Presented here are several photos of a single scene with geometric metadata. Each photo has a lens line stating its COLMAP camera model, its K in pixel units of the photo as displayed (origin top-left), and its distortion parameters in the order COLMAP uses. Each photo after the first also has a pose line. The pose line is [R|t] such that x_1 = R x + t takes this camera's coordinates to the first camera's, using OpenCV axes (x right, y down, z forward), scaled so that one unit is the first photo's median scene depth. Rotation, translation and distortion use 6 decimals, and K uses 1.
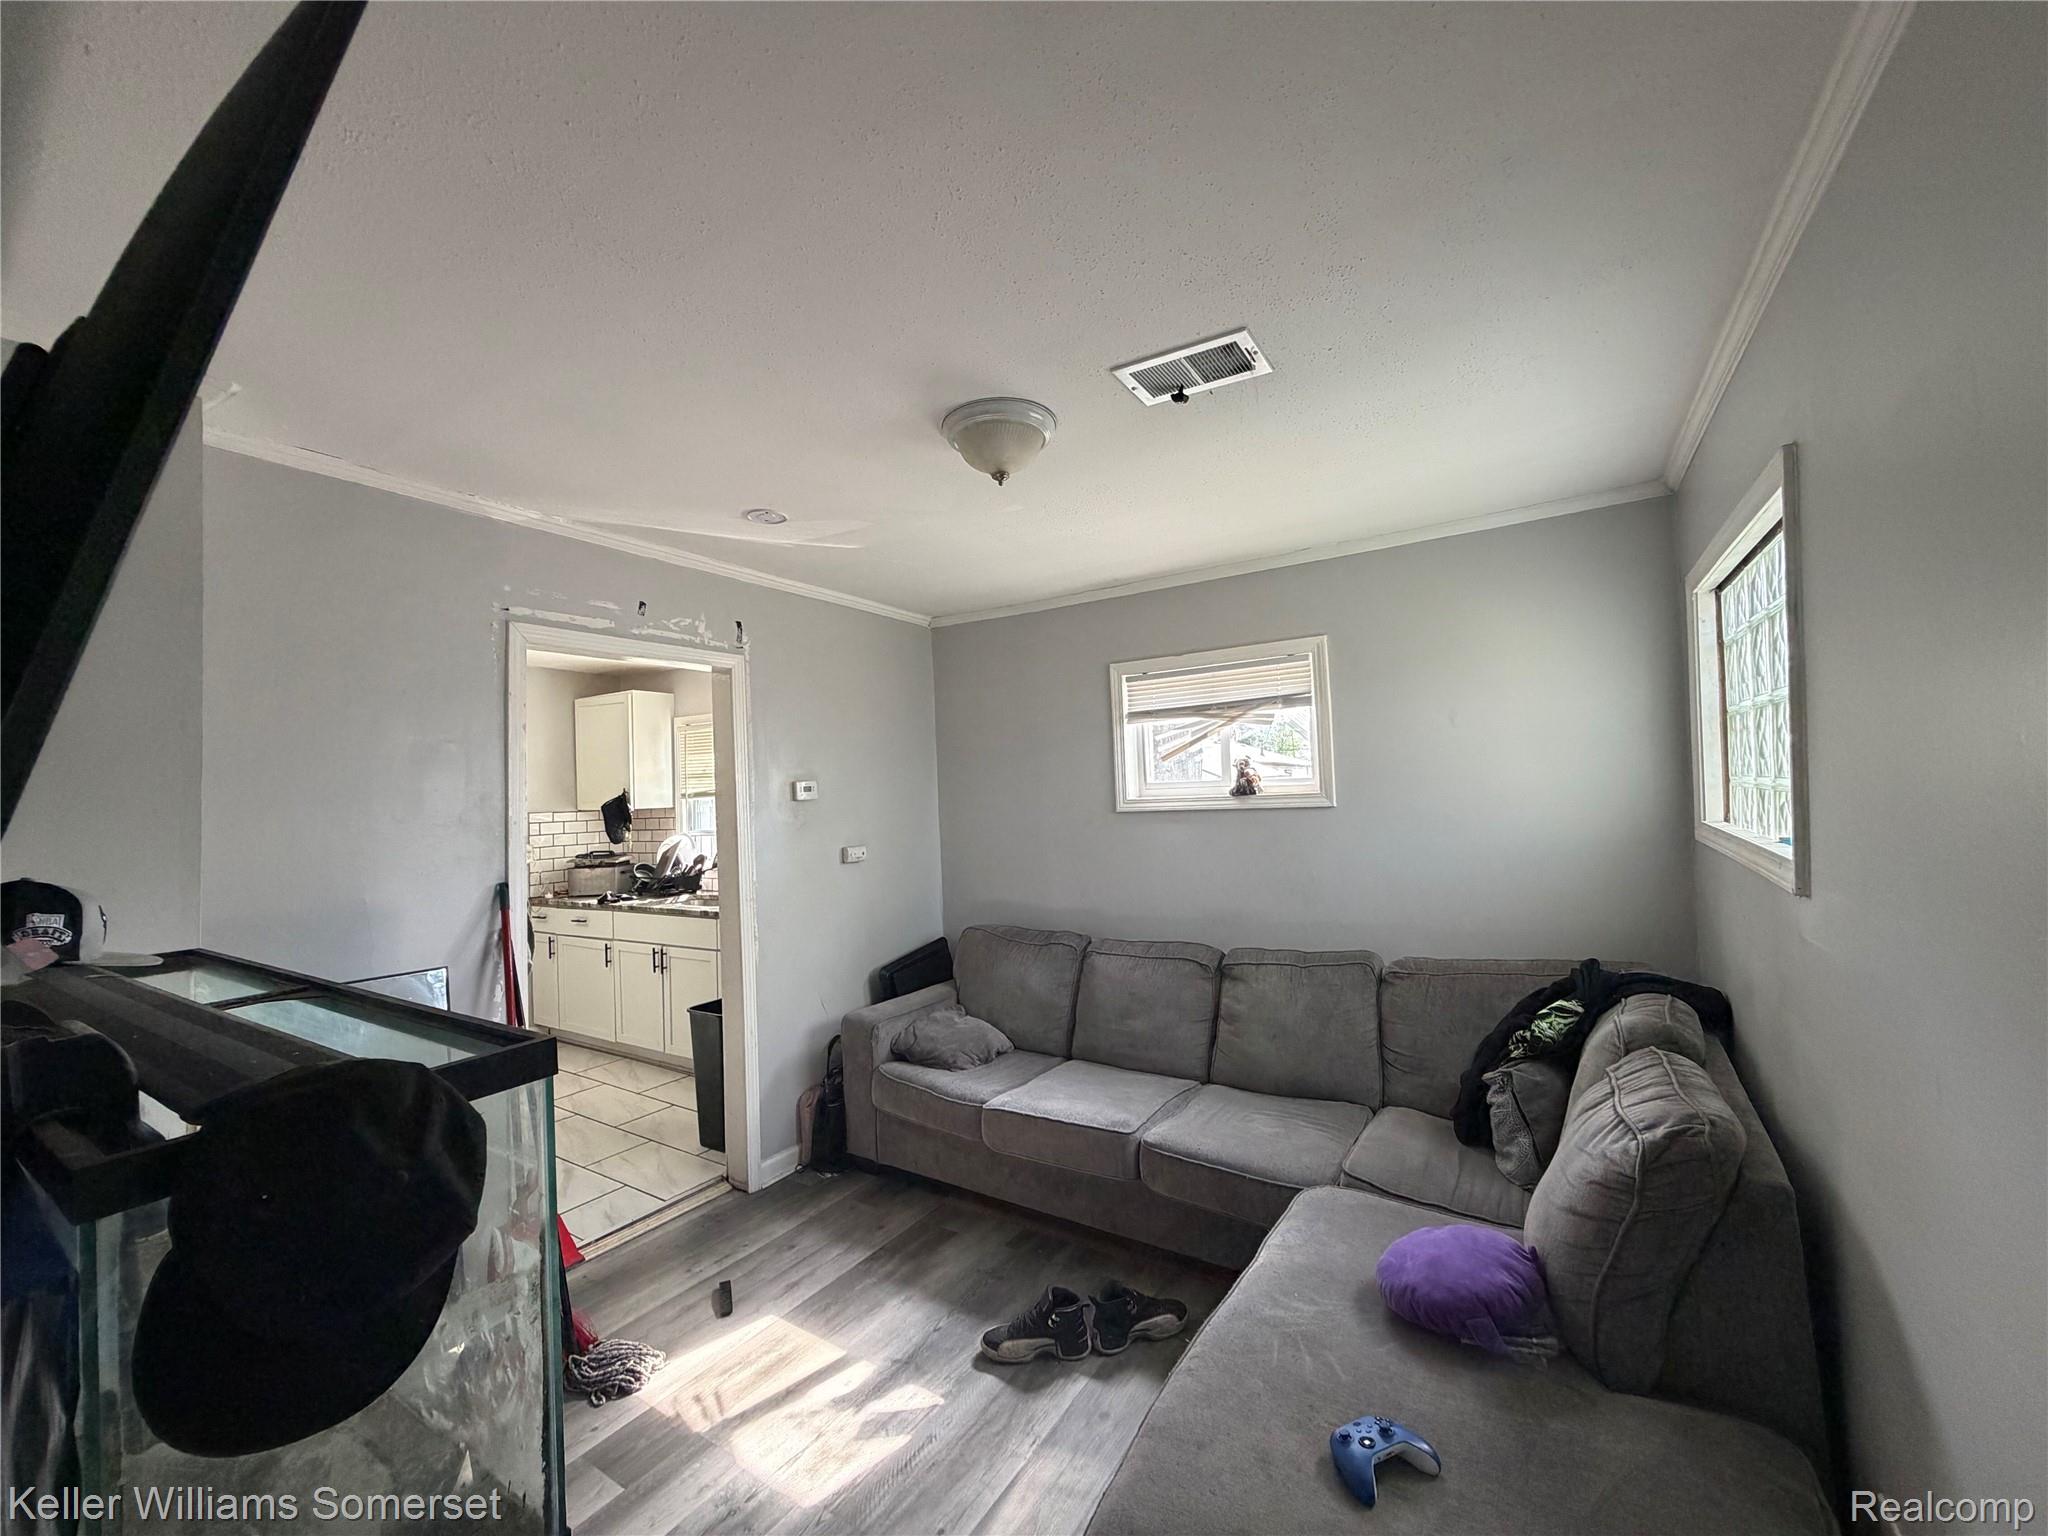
lens RADIAL K [[817.0, 0, 1022.5], [0, 817.0, 771.8], [0, 0, 1]] dist [0.001561, 0.000352]
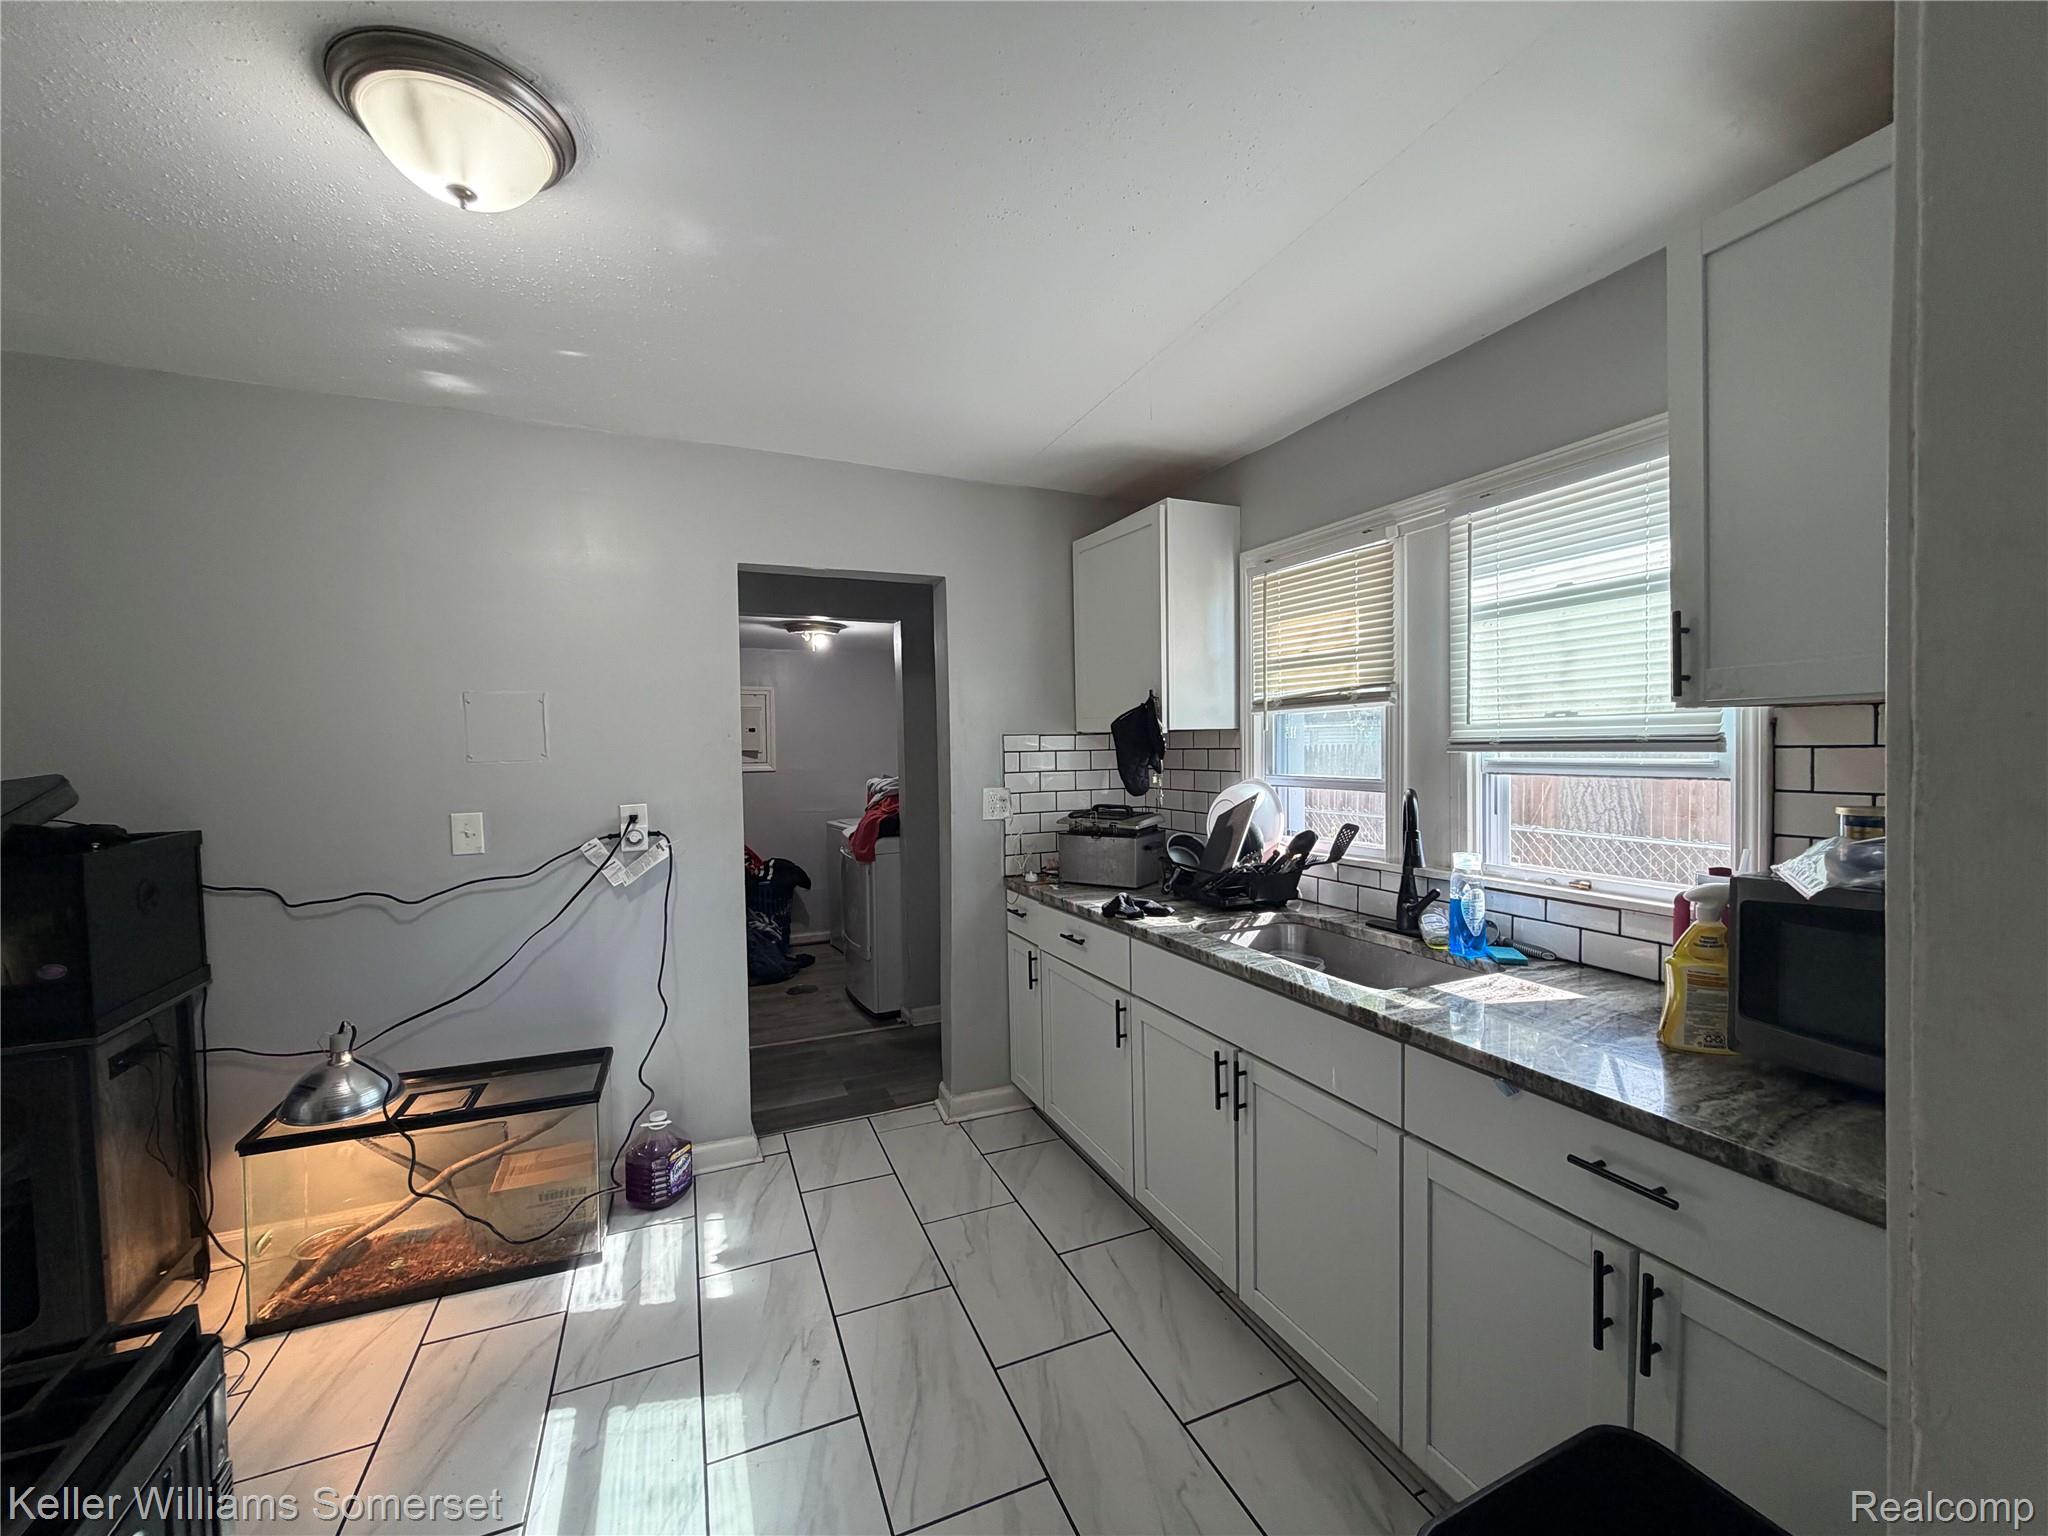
lens RADIAL K [[817.0, 0, 1021.7], [0, 817.0, 768.8], [0, 0, 1]] dist [0.001561, 0.000352]
pose [[0.828866, 0.037394, -0.558196, -0.264465], [0.001517, 0.997610, 0.069084, 0.034630], [0.559445, -0.058108, 0.826828, 0.522766]]
